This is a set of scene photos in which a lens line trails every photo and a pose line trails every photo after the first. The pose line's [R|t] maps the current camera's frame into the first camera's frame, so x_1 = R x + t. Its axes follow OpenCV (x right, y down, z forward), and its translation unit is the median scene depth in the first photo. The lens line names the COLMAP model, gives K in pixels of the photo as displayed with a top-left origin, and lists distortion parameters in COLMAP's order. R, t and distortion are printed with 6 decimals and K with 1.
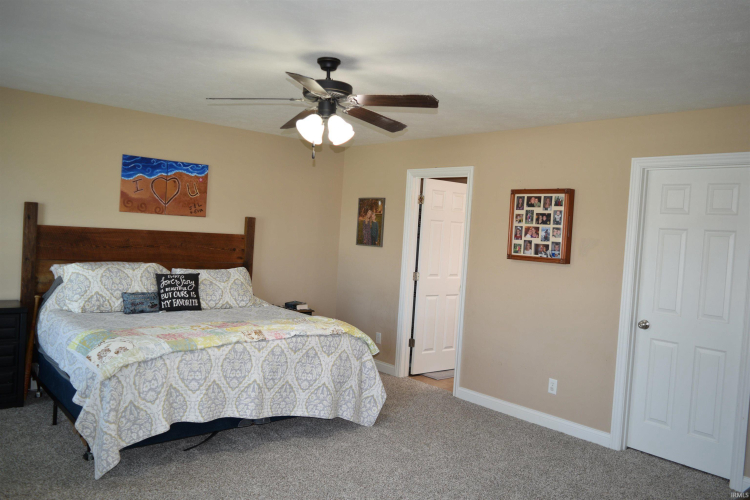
lens RADIAL K [[583.6, 0, 375.0], [0, 583.6, 250.0], [0, 0, 1]] dist [-0.018729, 0.010436]
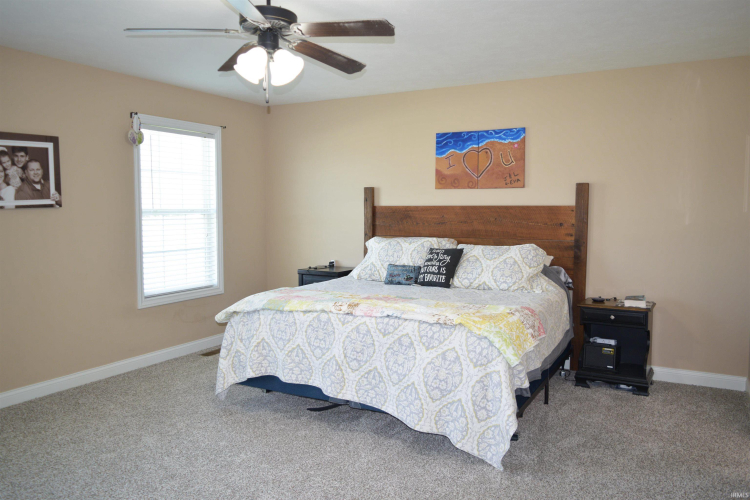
lens RADIAL K [[583.6, 0, 375.0], [0, 583.6, 250.0], [0, 0, 1]] dist [-0.018729, 0.010436]
pose [[0.345401, 0.006928, -0.938429, 0.536476], [-0.010373, 0.999940, 0.003564, 0.042540], [0.938398, 0.008503, 0.345452, 0.586333]]
